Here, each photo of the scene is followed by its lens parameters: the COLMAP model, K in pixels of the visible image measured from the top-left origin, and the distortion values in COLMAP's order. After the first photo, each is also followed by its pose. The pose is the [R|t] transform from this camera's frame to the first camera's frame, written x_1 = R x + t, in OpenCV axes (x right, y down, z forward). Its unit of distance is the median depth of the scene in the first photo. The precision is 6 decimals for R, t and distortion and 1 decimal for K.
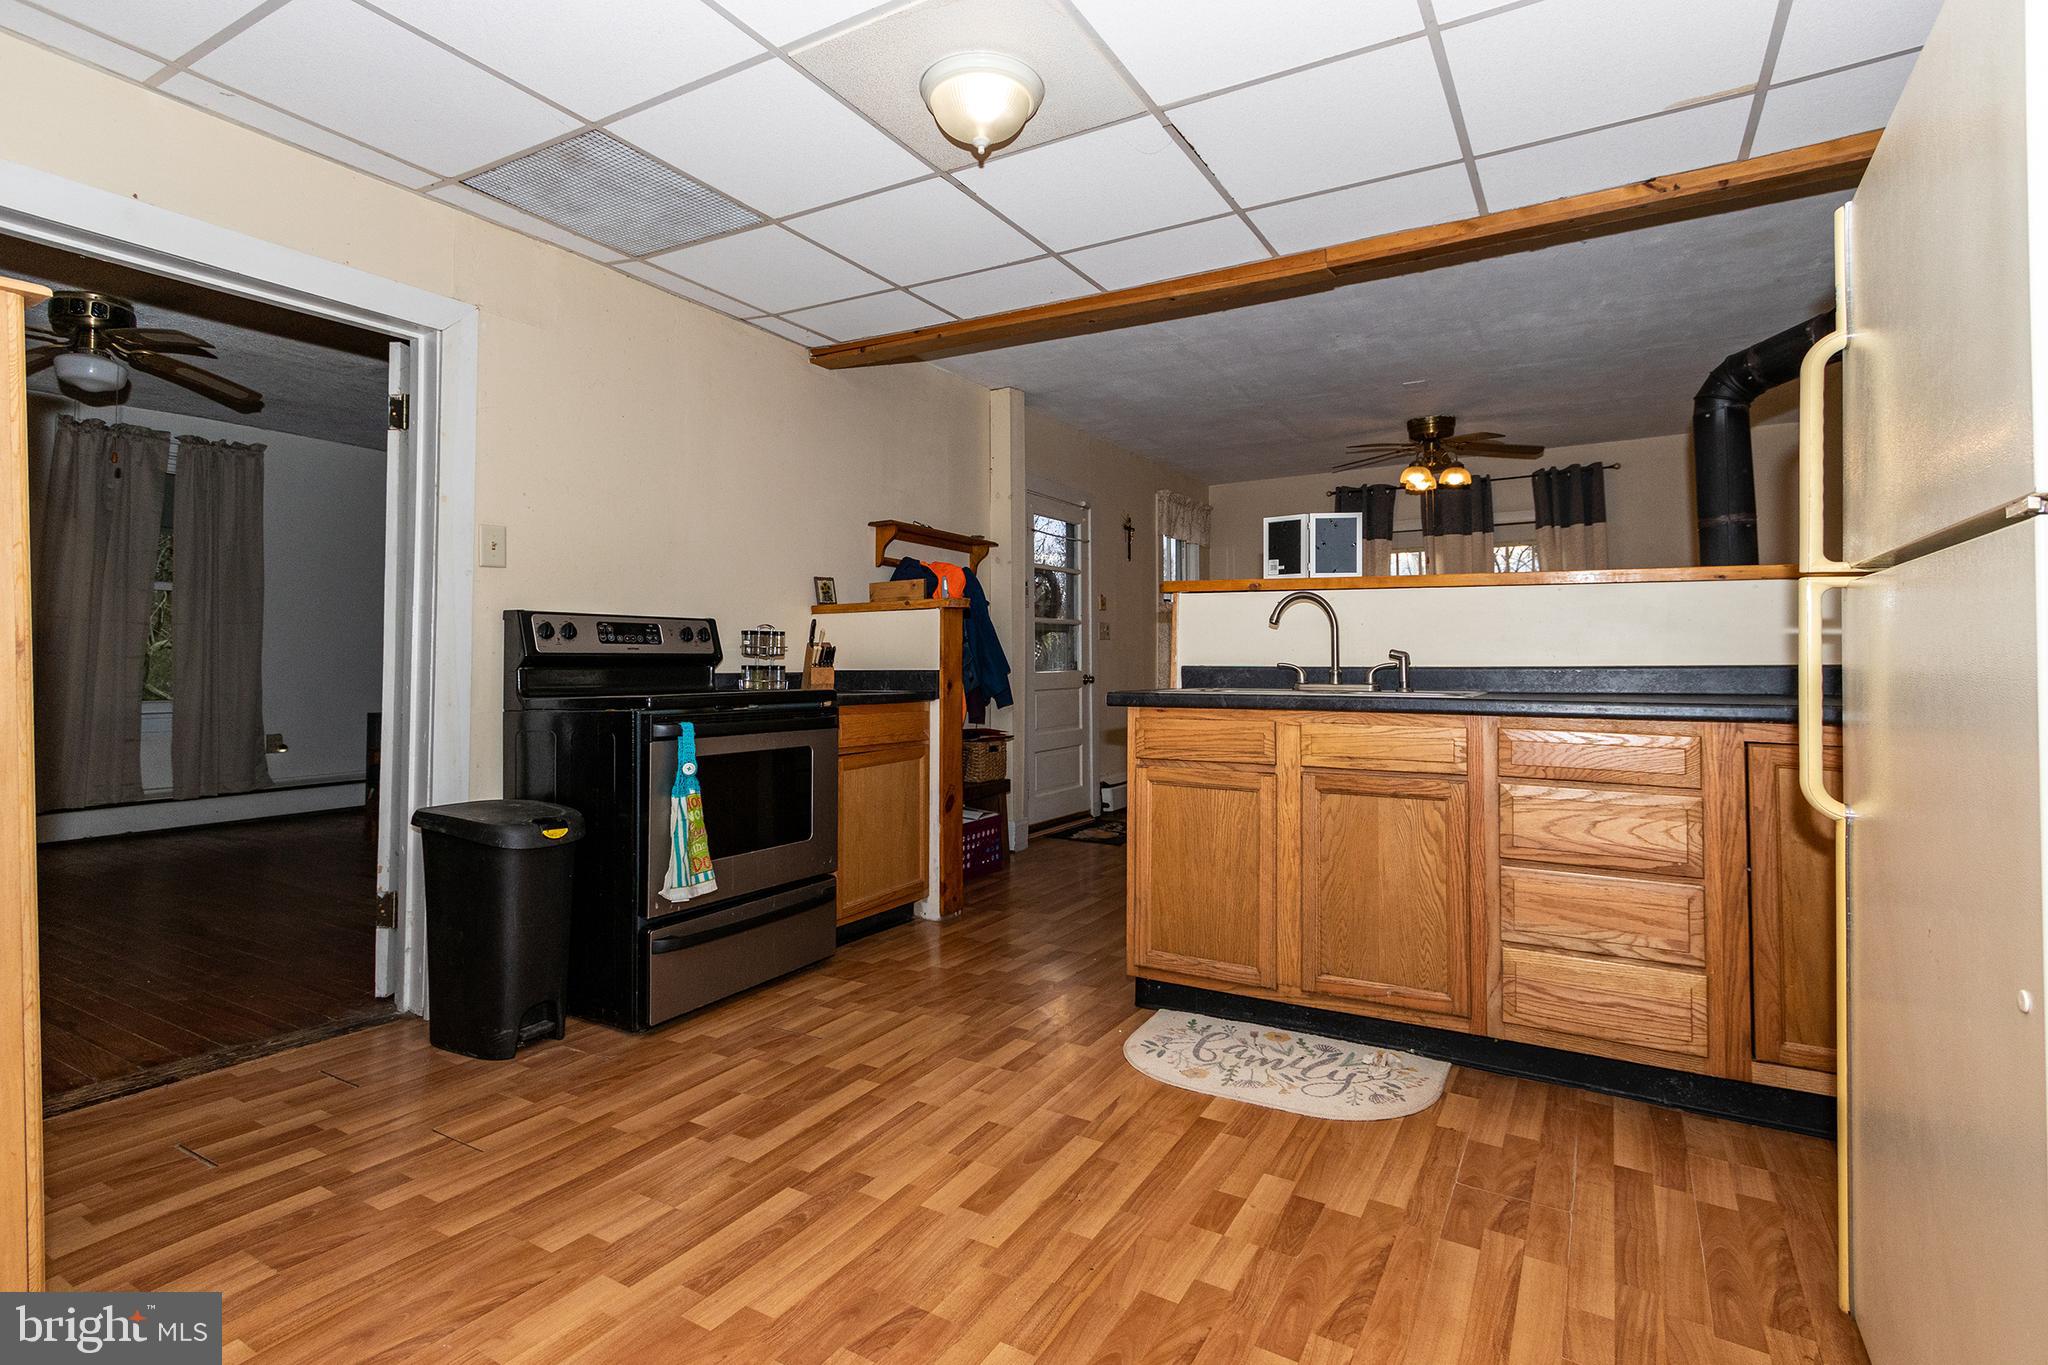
lens RADIAL K [[975.7, 0, 1026.9], [0, 975.7, 623.6], [0, 0, 1]] dist [0.003746, 0.000184]
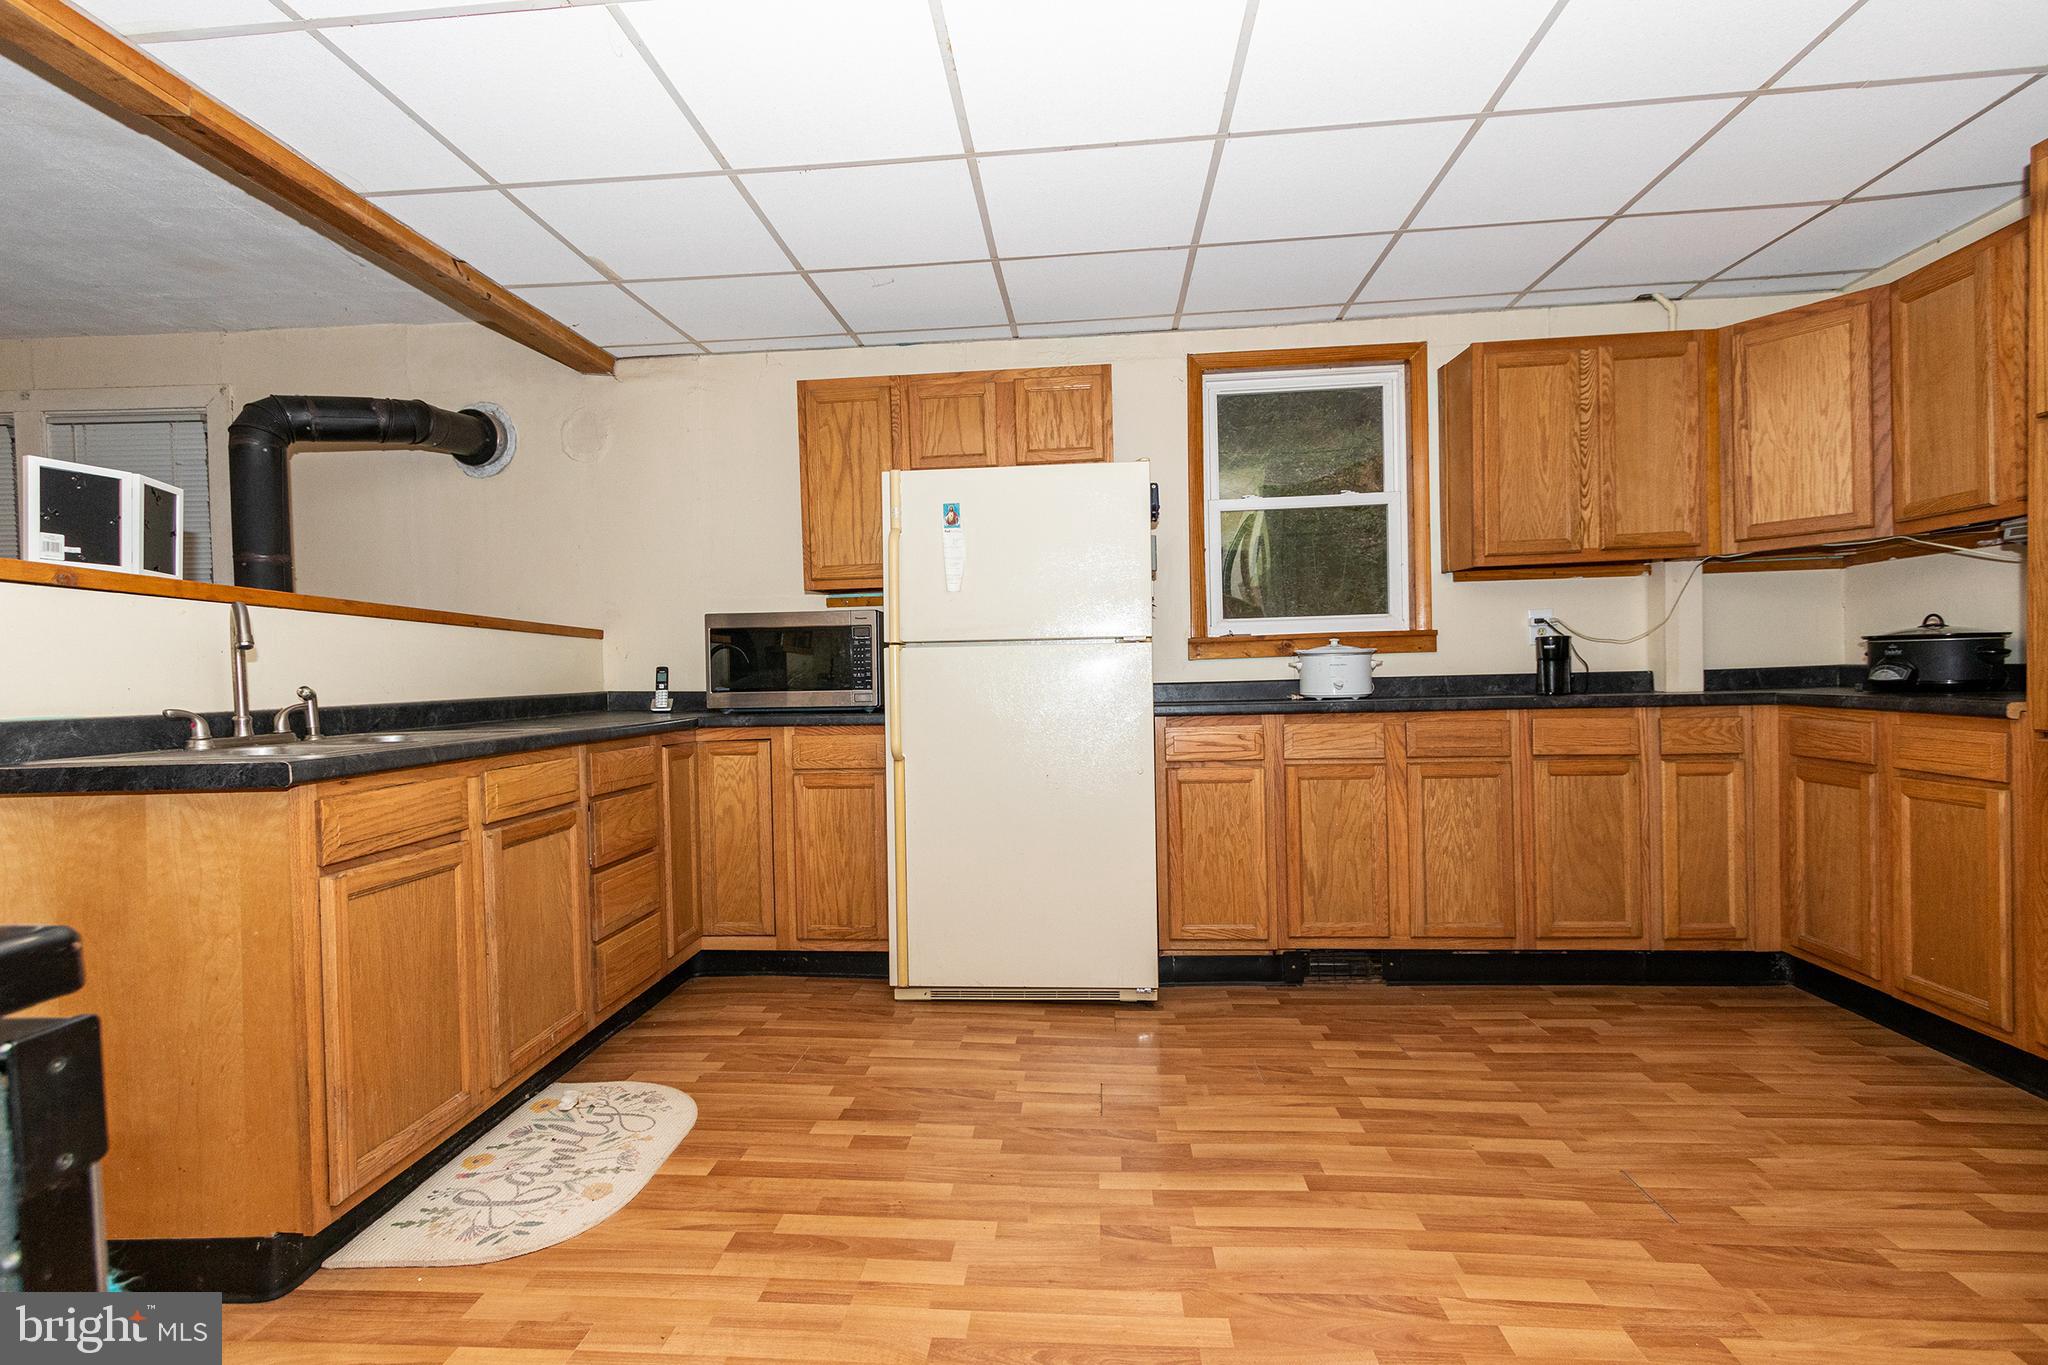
lens RADIAL K [[965.8, 0, 1021.1], [0, 965.8, 691.7], [0, 0, 1]] dist [0.005019, -0.000123]
pose [[-0.437588, -0.006458, 0.899152, -0.685883], [-0.013112, 0.999914, 0.000800, 0.026981], [-0.899080, -0.011439, -0.437635, 0.982788]]
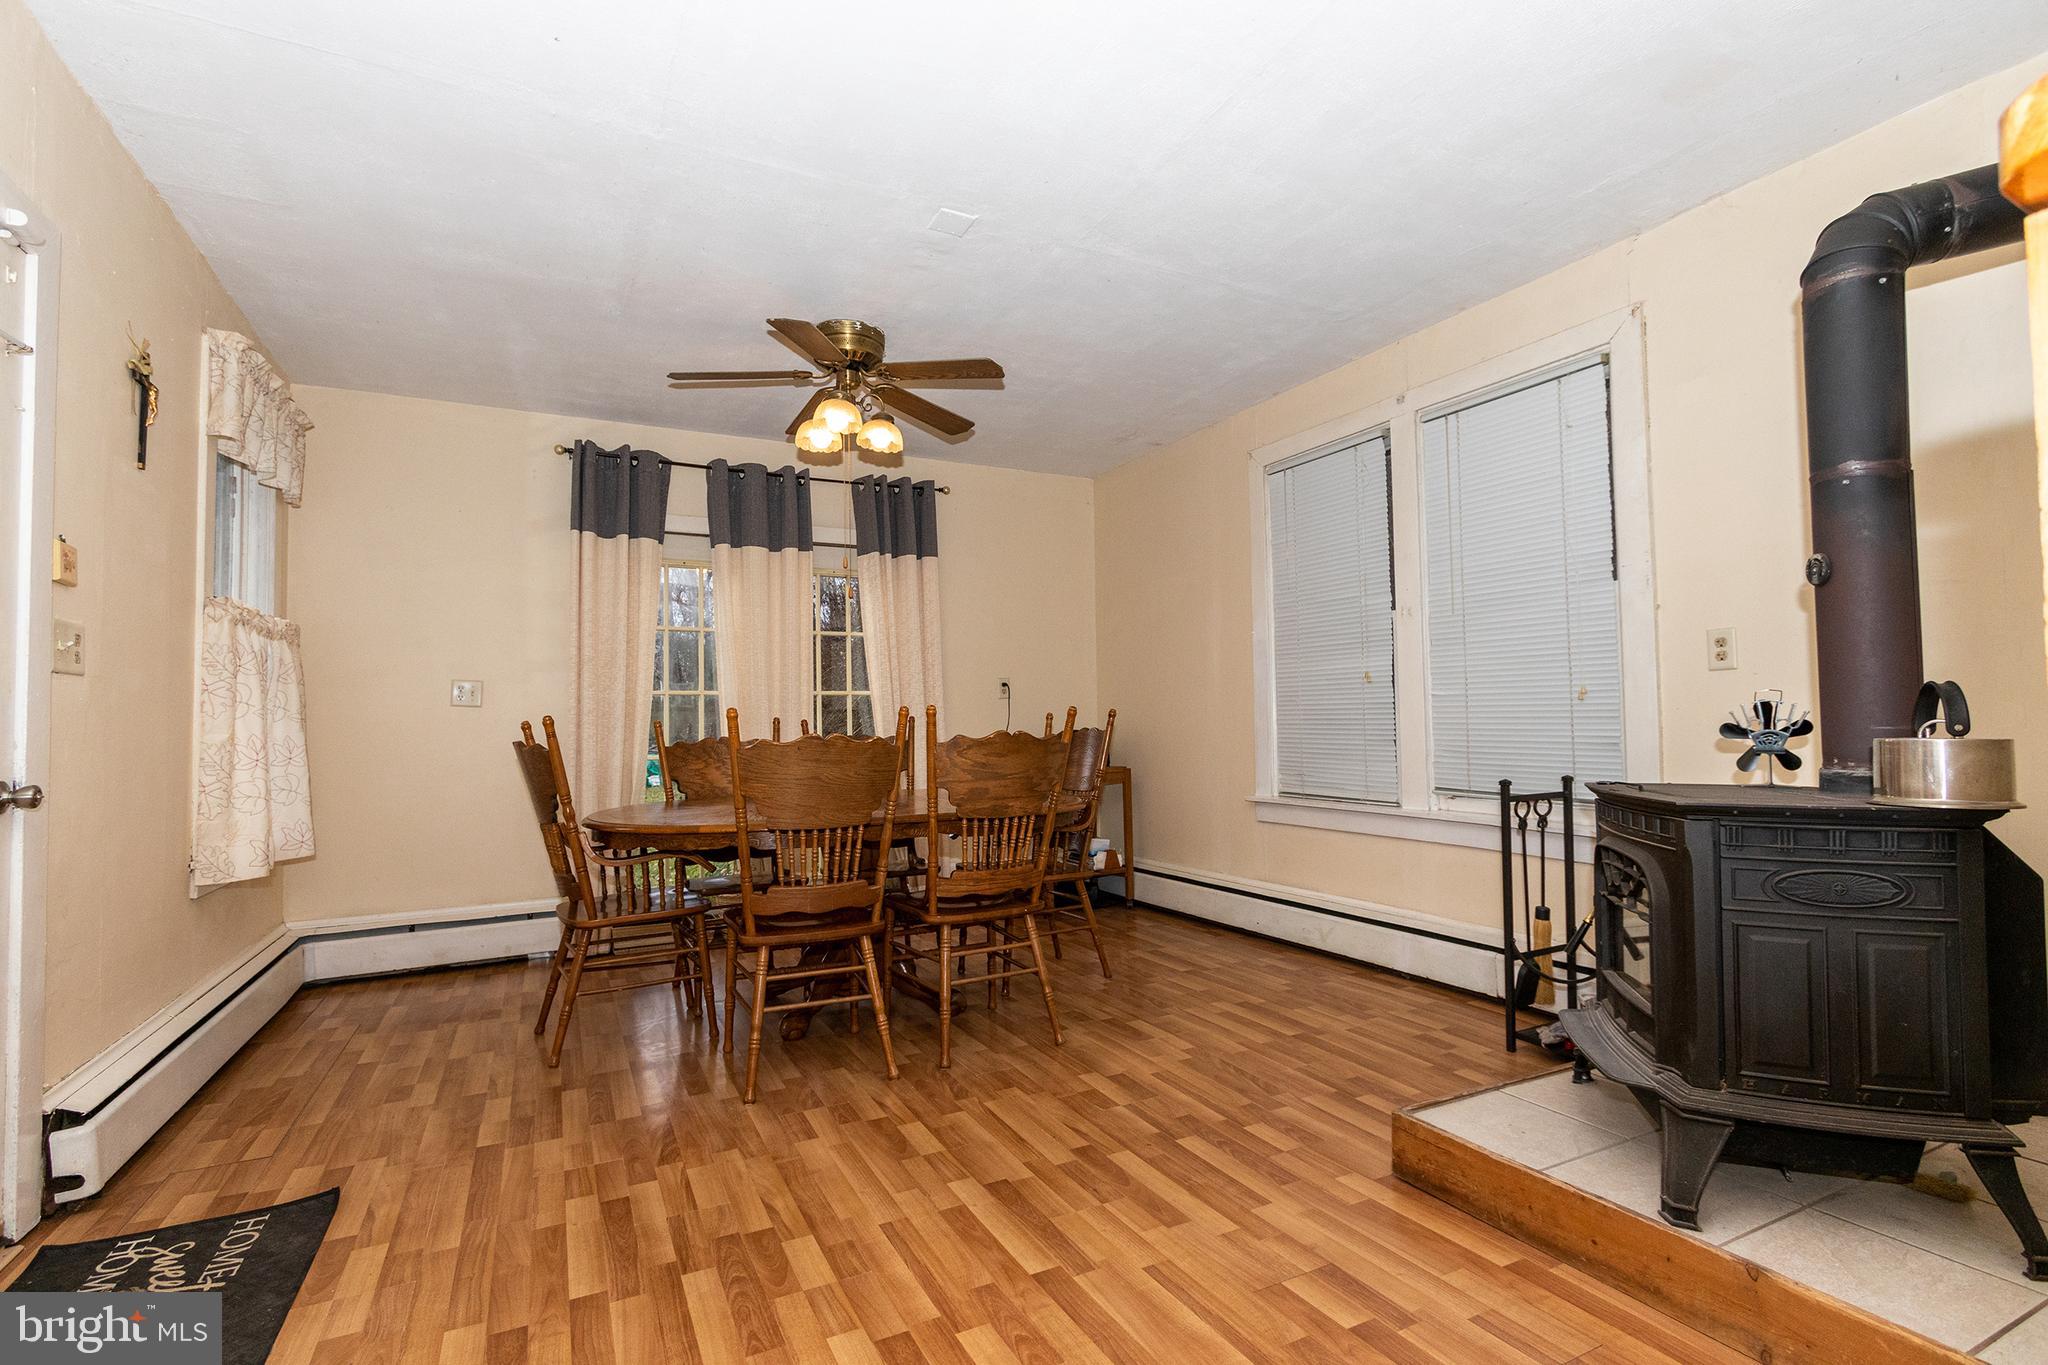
lens RADIAL K [[937.6, 0, 1019.0], [0, 937.6, 697.8], [0, 0, 1]] dist [0.000492, -0.001017]
pose [[0.535701, 0.024190, 0.844061, -0.044369], [-0.019079, 0.999681, -0.016541, 0.064108], [-0.844192, -0.007242, 0.535991, 1.497696]]
